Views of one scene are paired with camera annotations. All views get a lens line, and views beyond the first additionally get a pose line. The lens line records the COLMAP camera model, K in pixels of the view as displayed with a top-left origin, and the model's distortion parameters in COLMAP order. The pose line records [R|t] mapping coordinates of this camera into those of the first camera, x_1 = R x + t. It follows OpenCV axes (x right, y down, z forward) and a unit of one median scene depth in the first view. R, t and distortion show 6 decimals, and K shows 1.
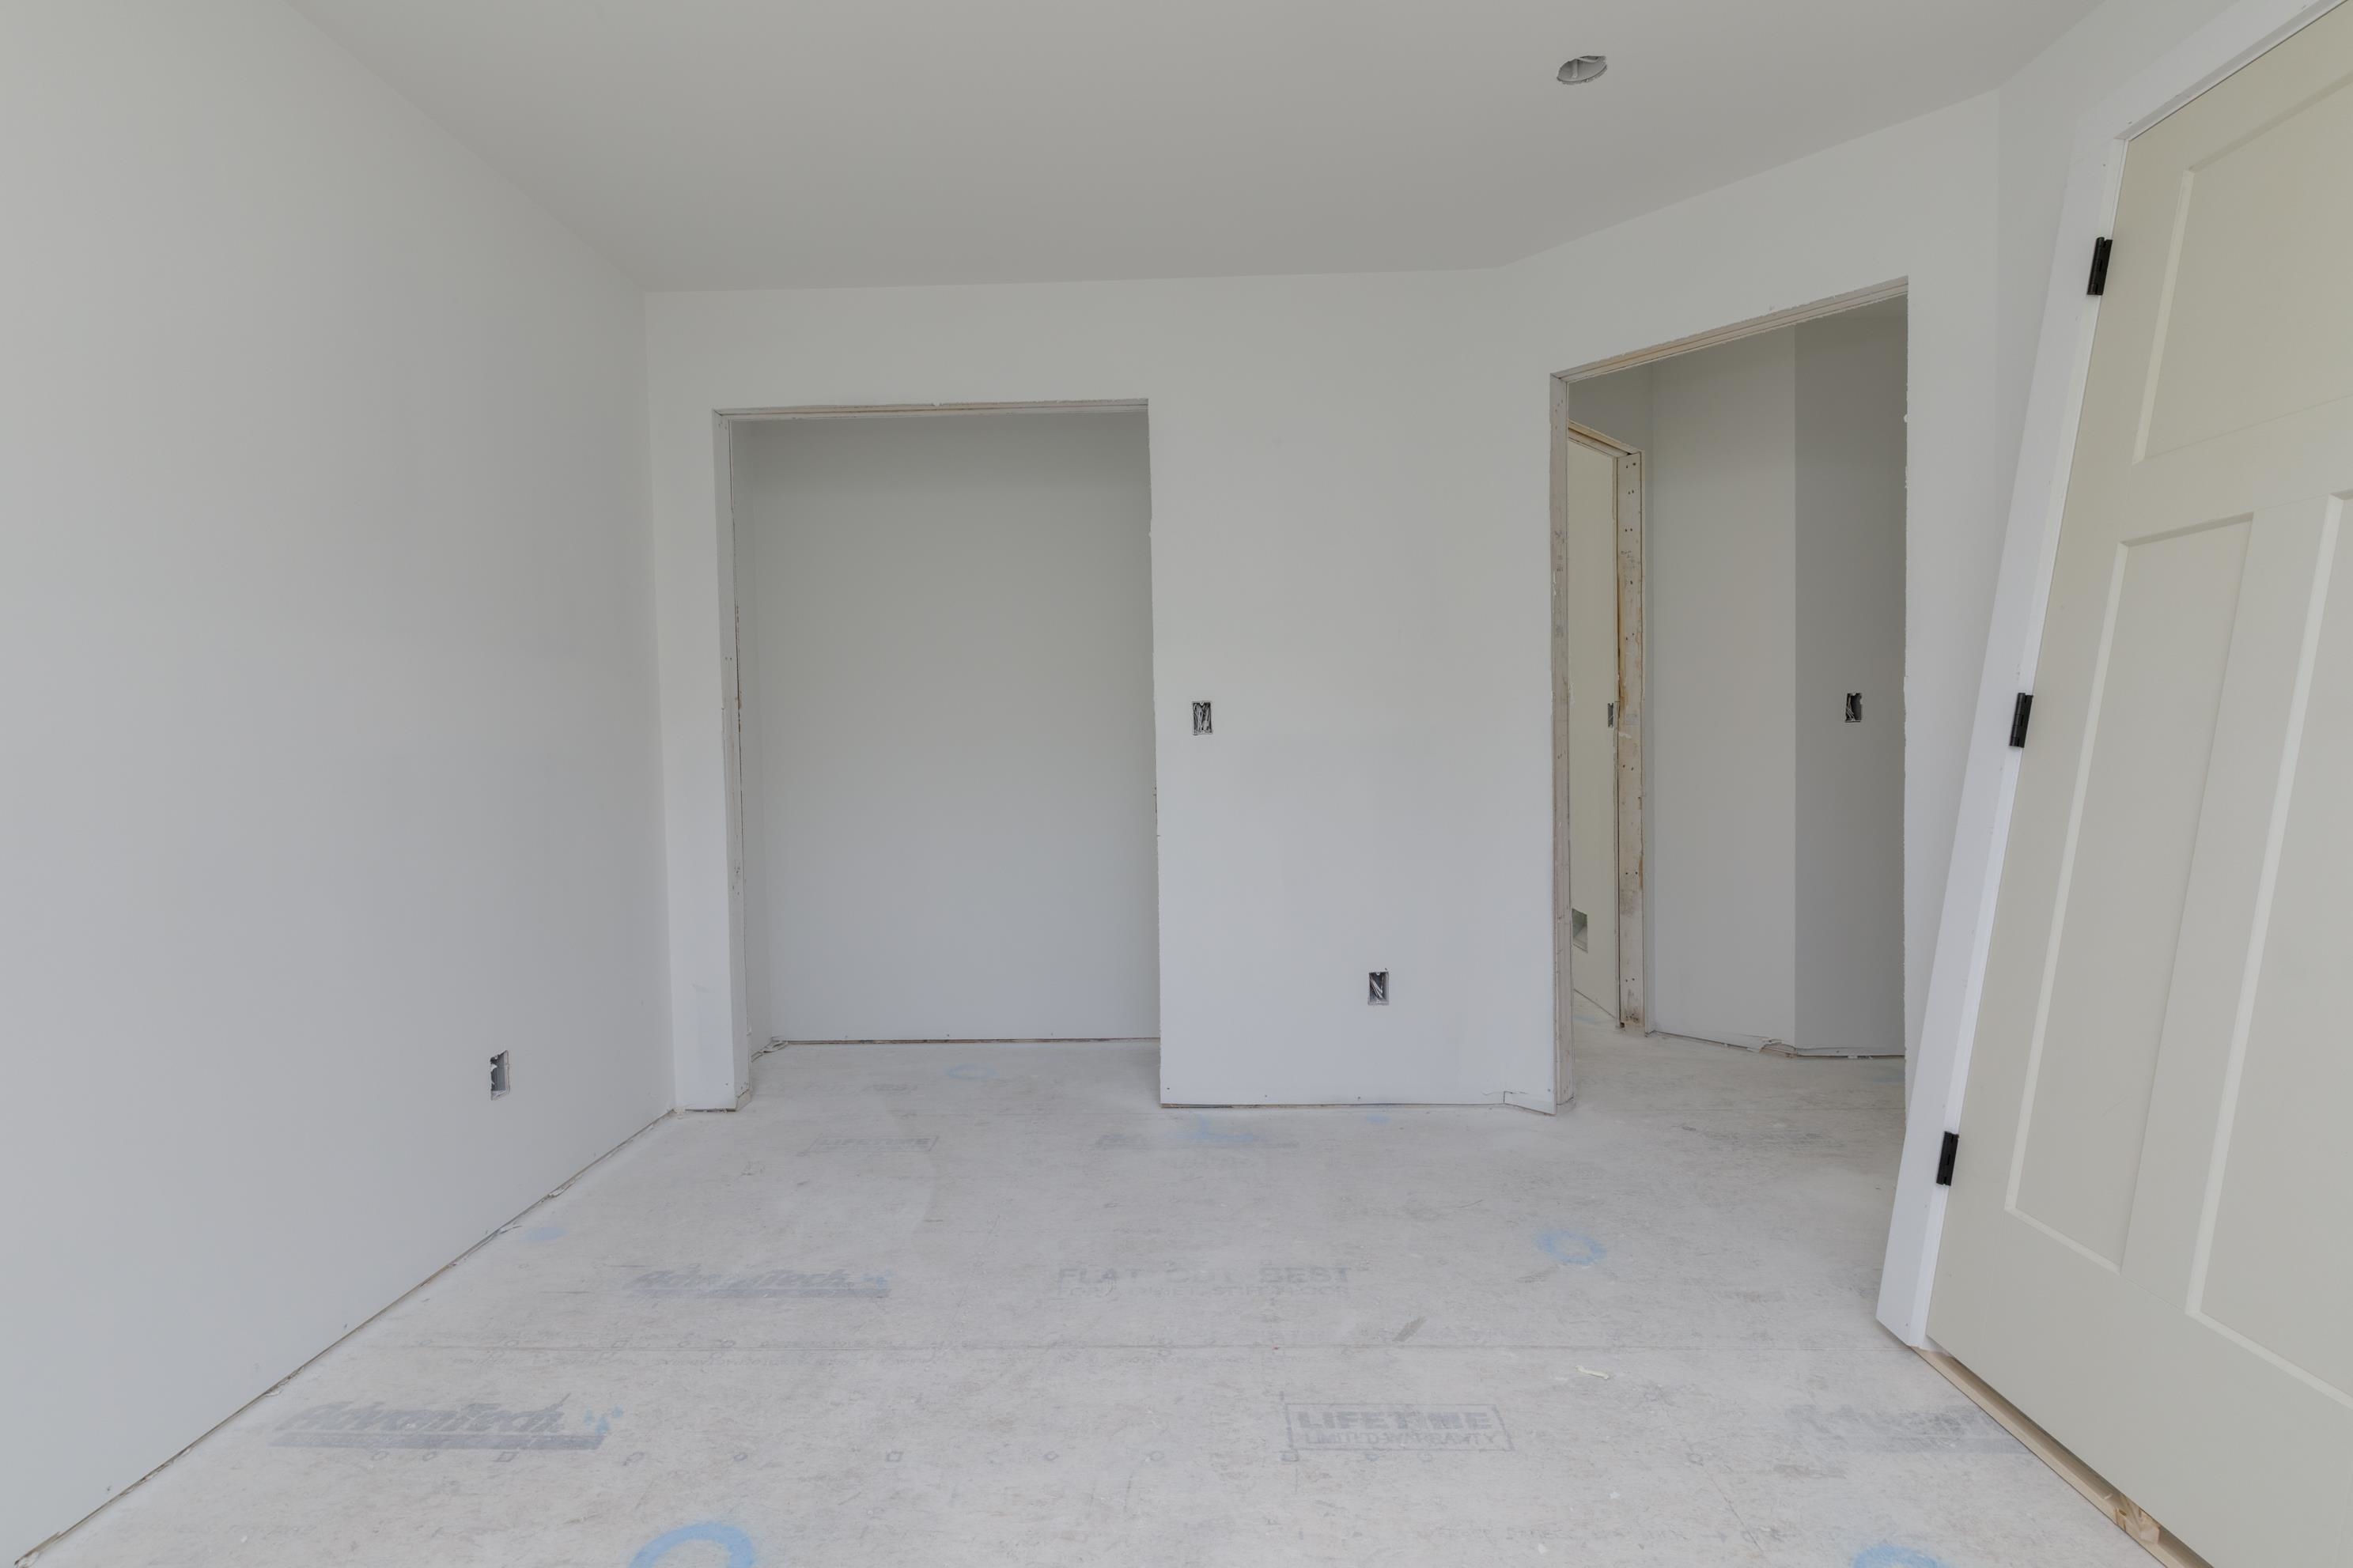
lens RADIAL K [[1048.5, 0, 1169.9], [0, 1048.5, 787.5], [0, 0, 1]] dist [0.001773, 0.001118]
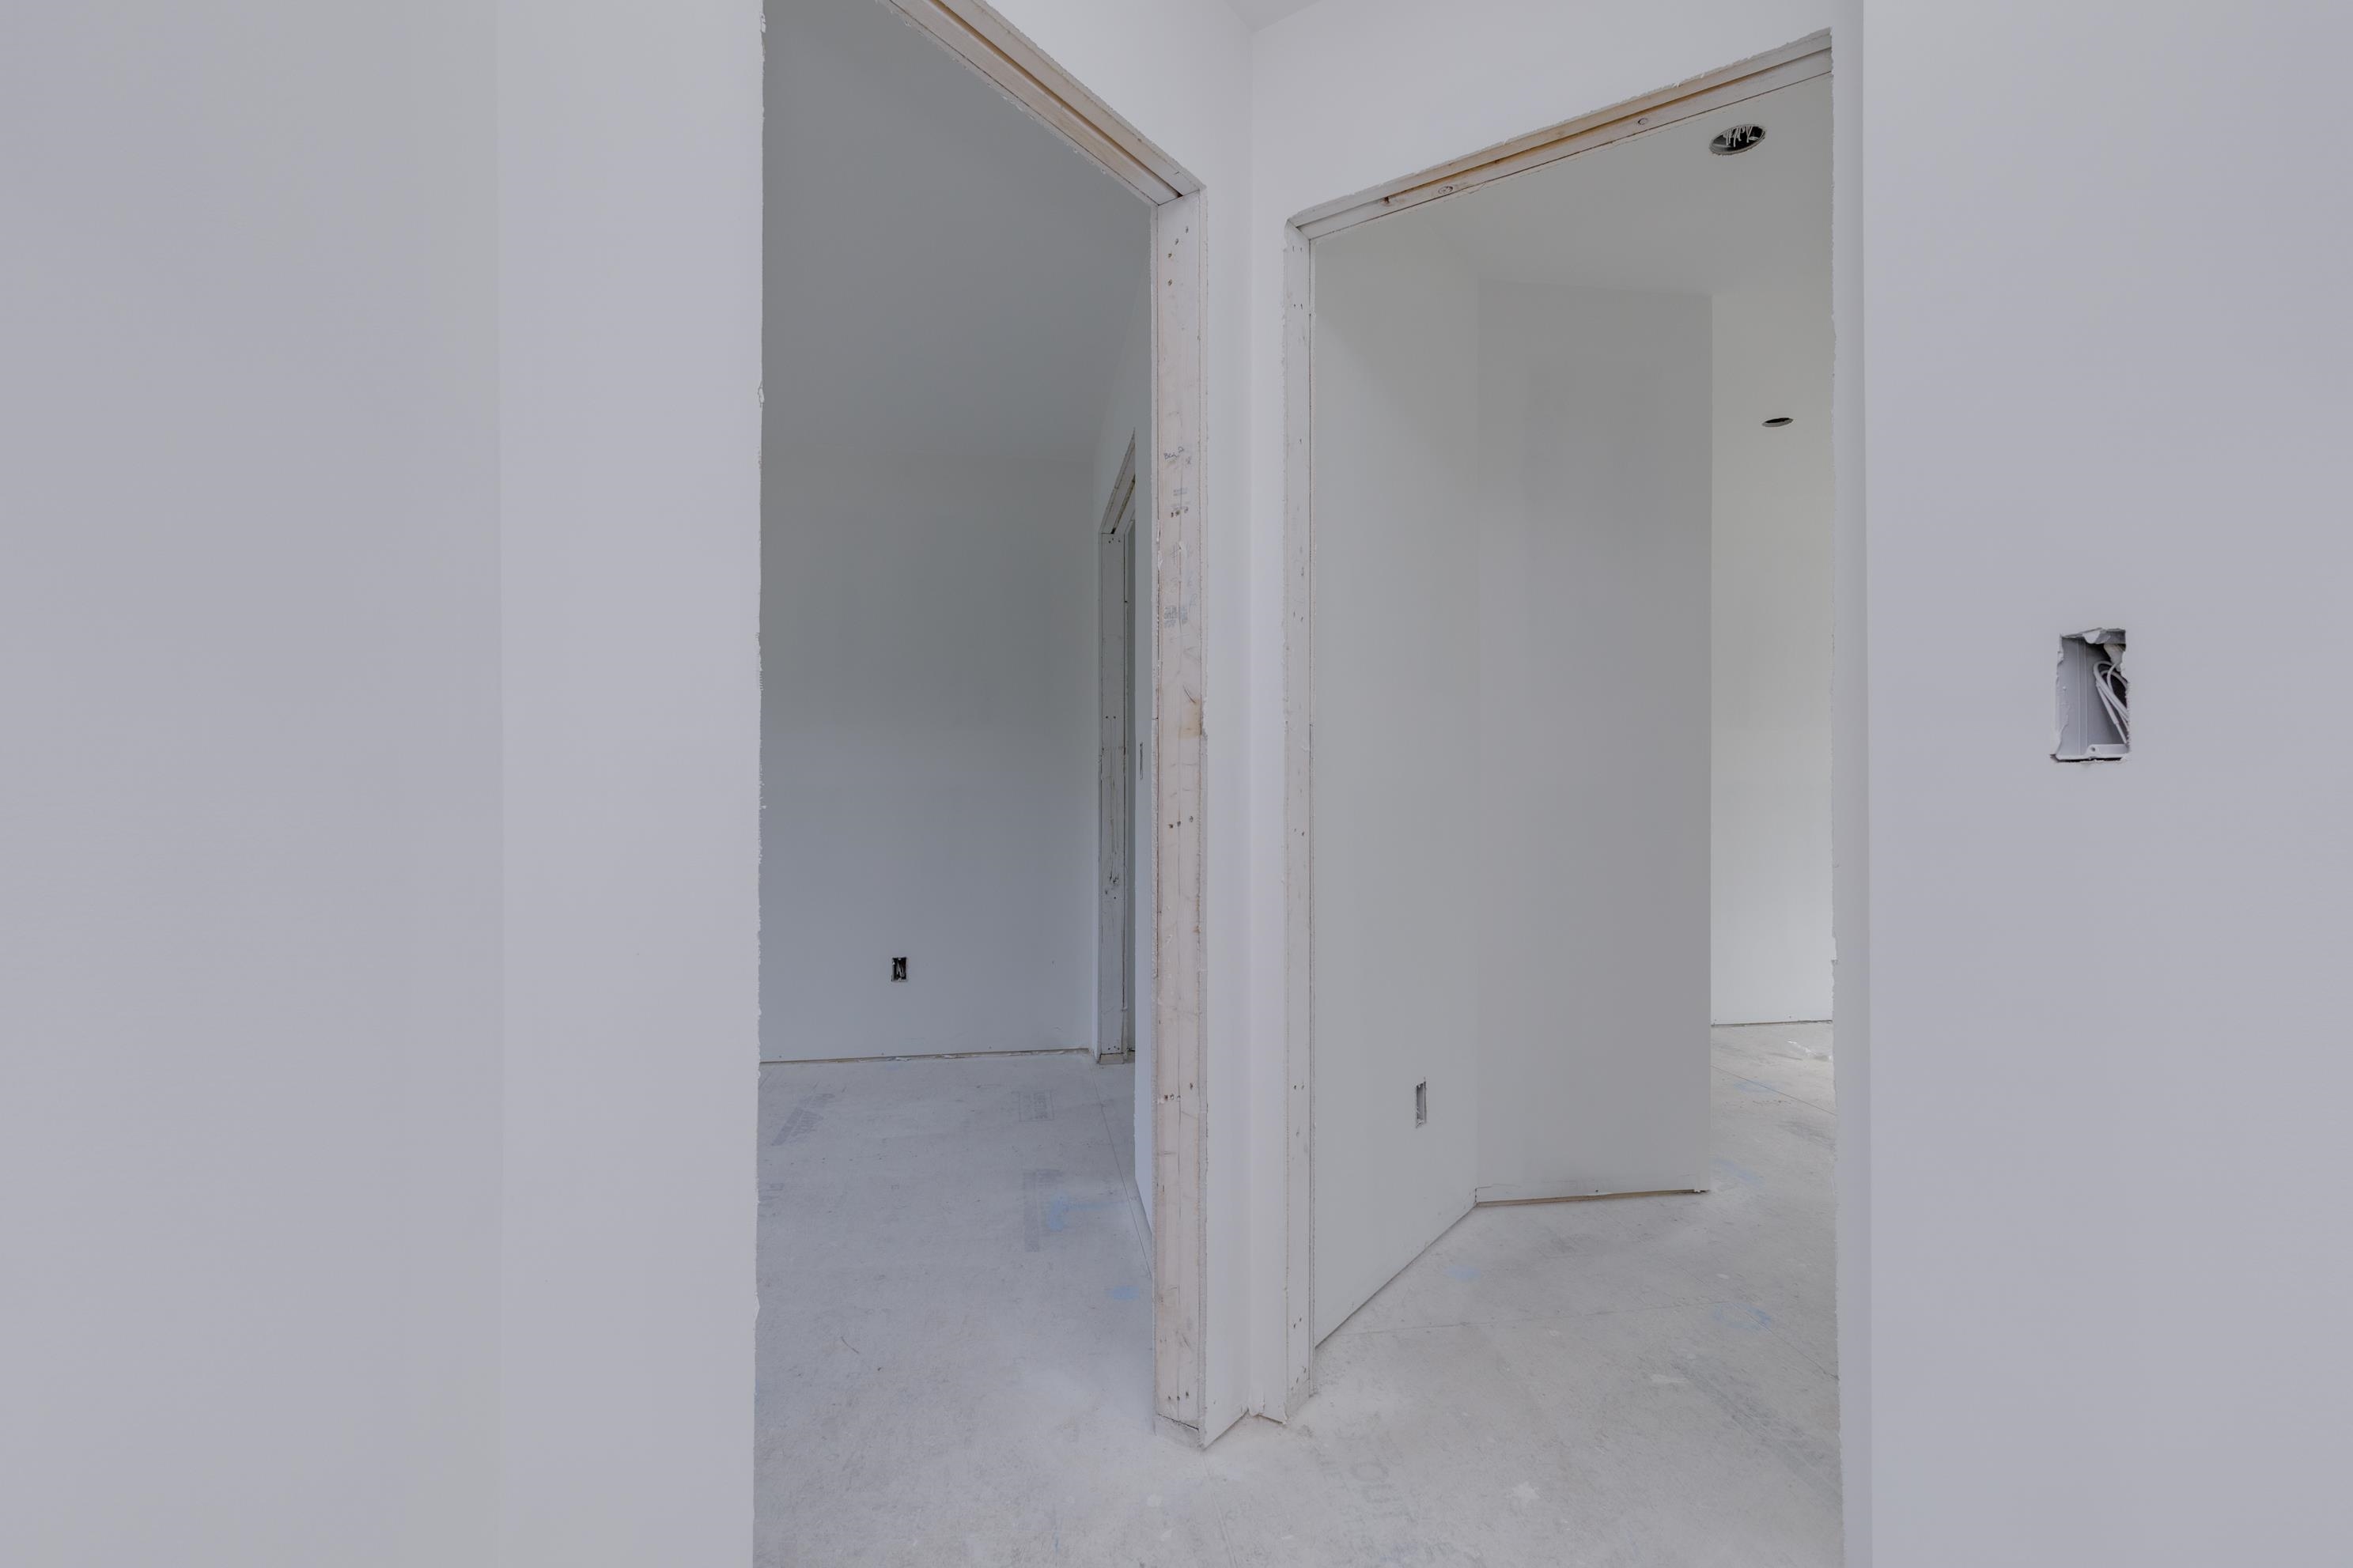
lens RADIAL K [[1048.5, 0, 1169.9], [0, 1048.5, 787.5], [0, 0, 1]] dist [0.001773, 0.001118]
pose [[0.181022, 0.017756, -0.983319, 1.569435], [-0.049858, 0.998717, 0.008856, -0.090384], [0.982215, 0.047423, 0.181675, 1.502050]]
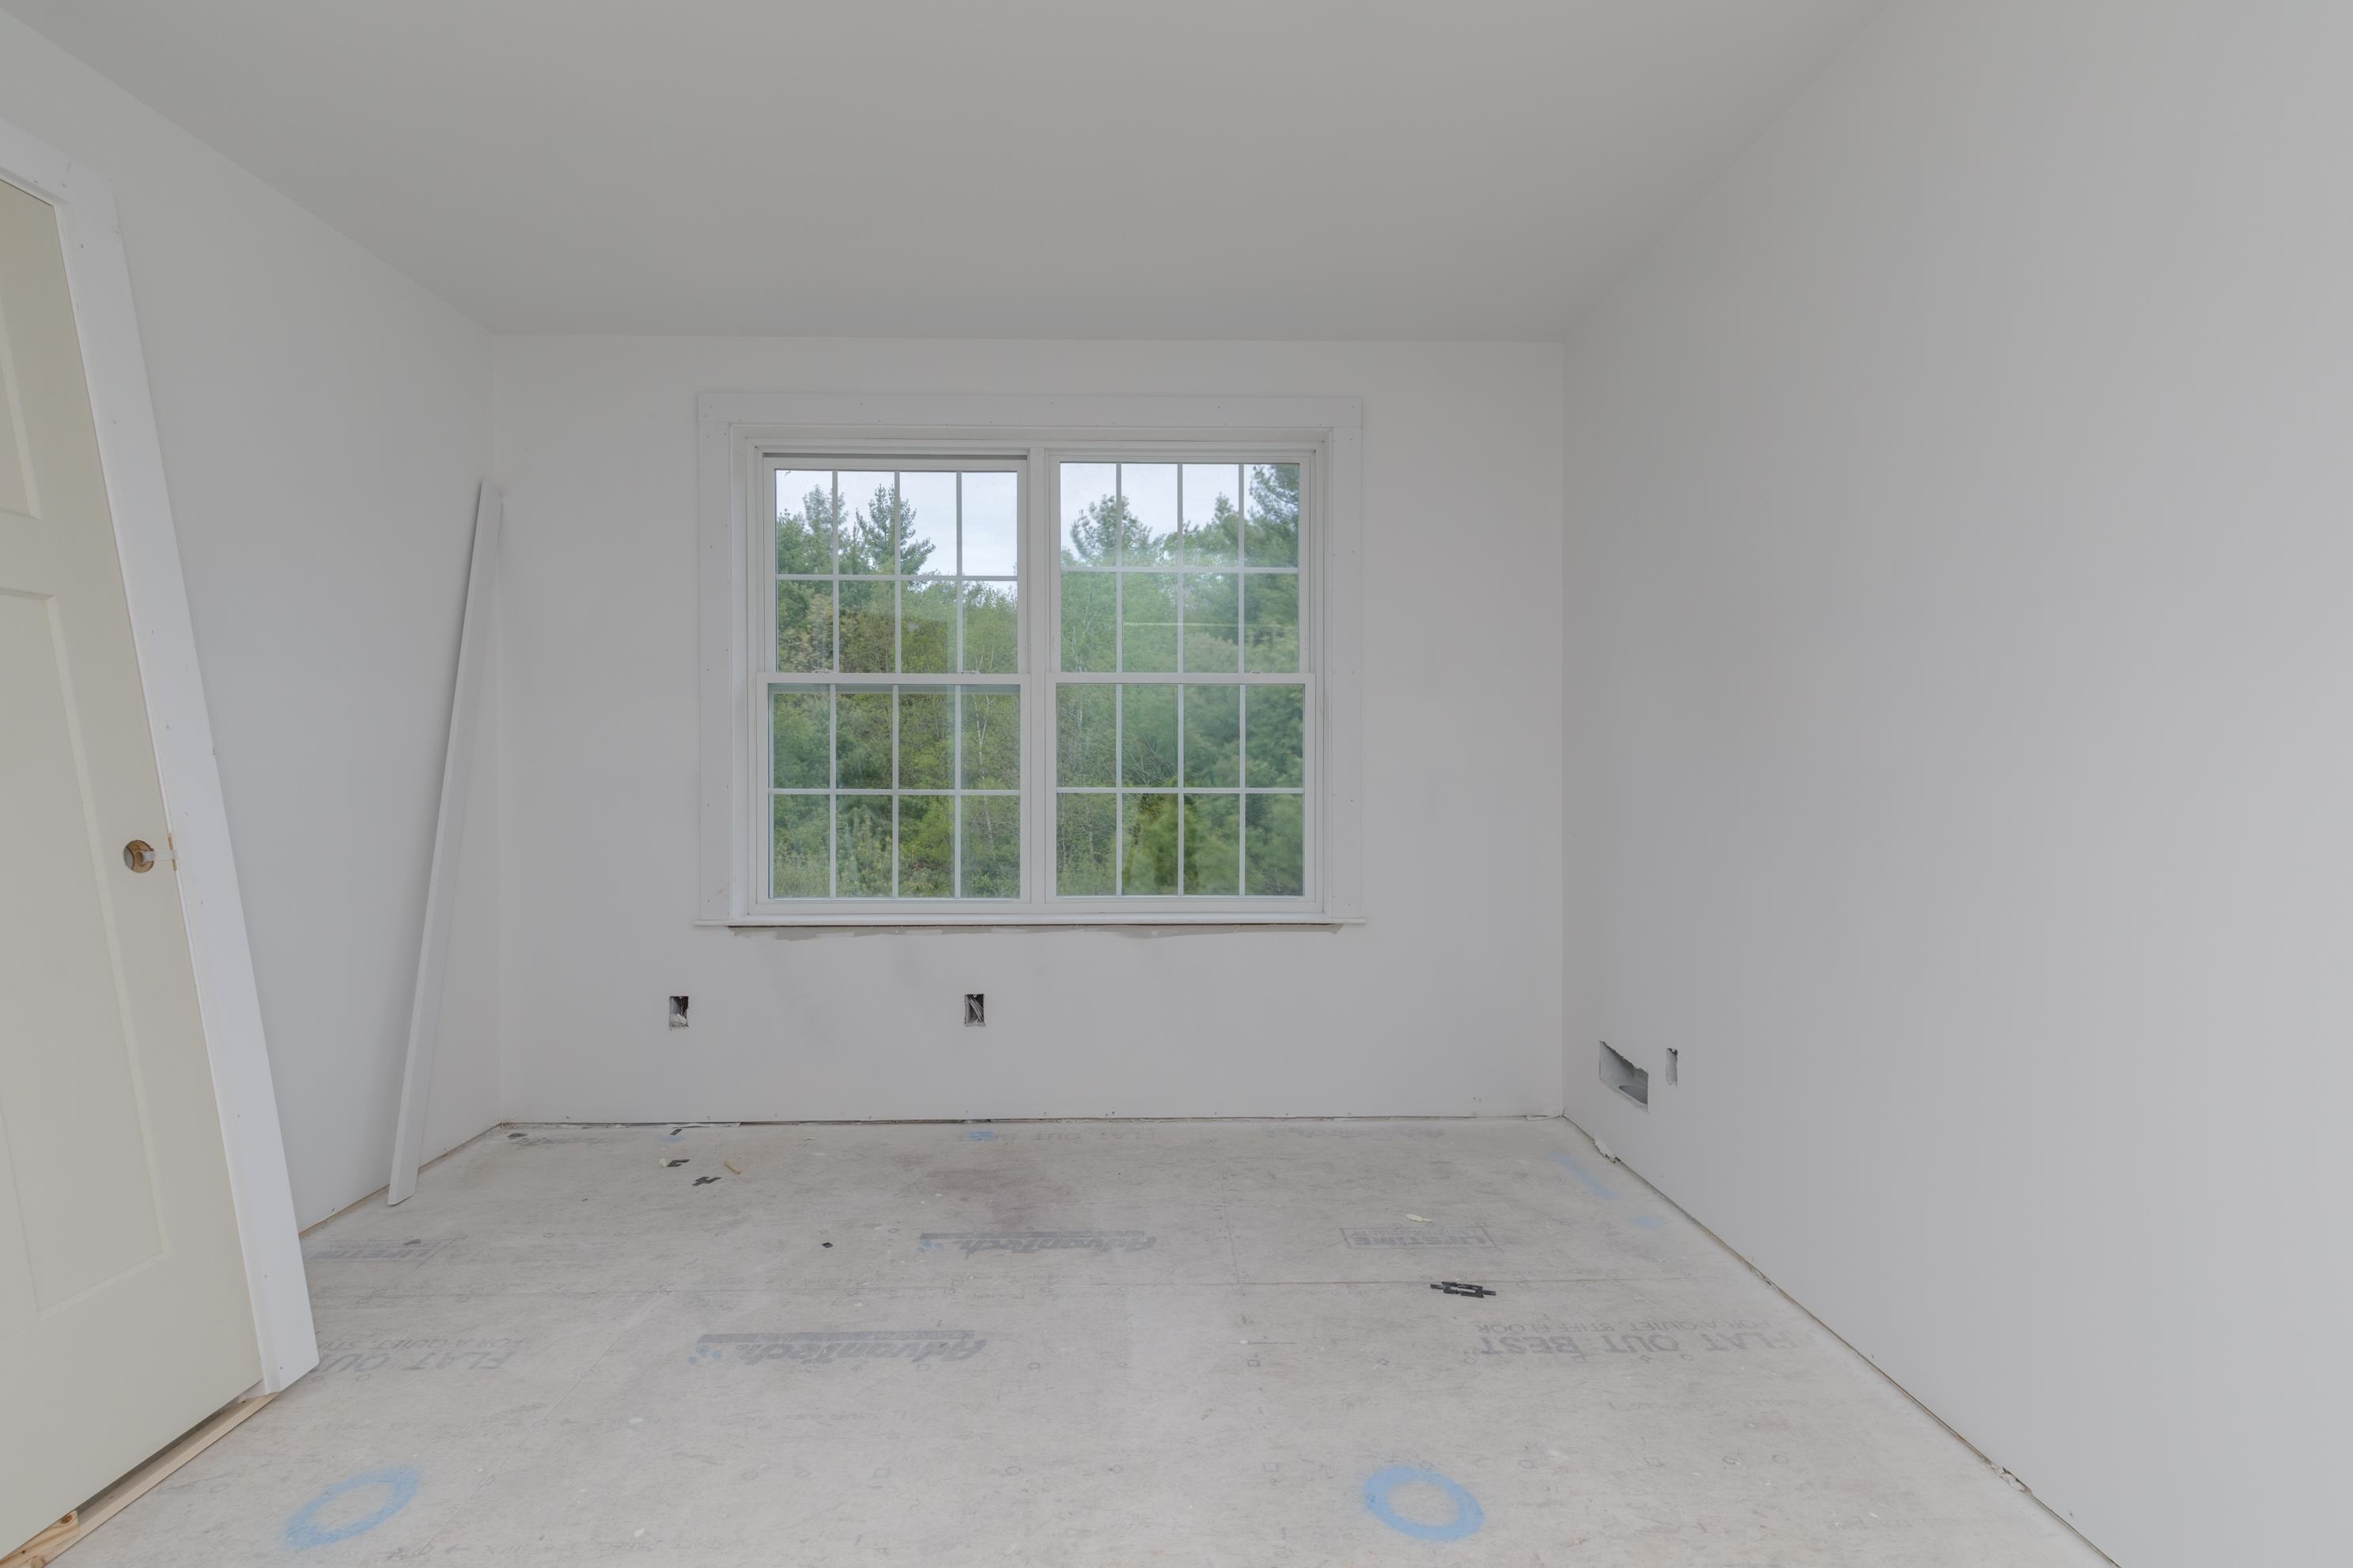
lens RADIAL K [[1082.4, 0, 1176.5], [0, 1082.4, 784.0], [0, 0, 1]] dist [0.005271, 0.000115]
pose [[-0.998342, 0.019596, -0.054130, -0.116822], [0.016551, 0.998286, 0.056133, -0.075114], [0.055137, 0.055144, -0.996955, 1.675934]]
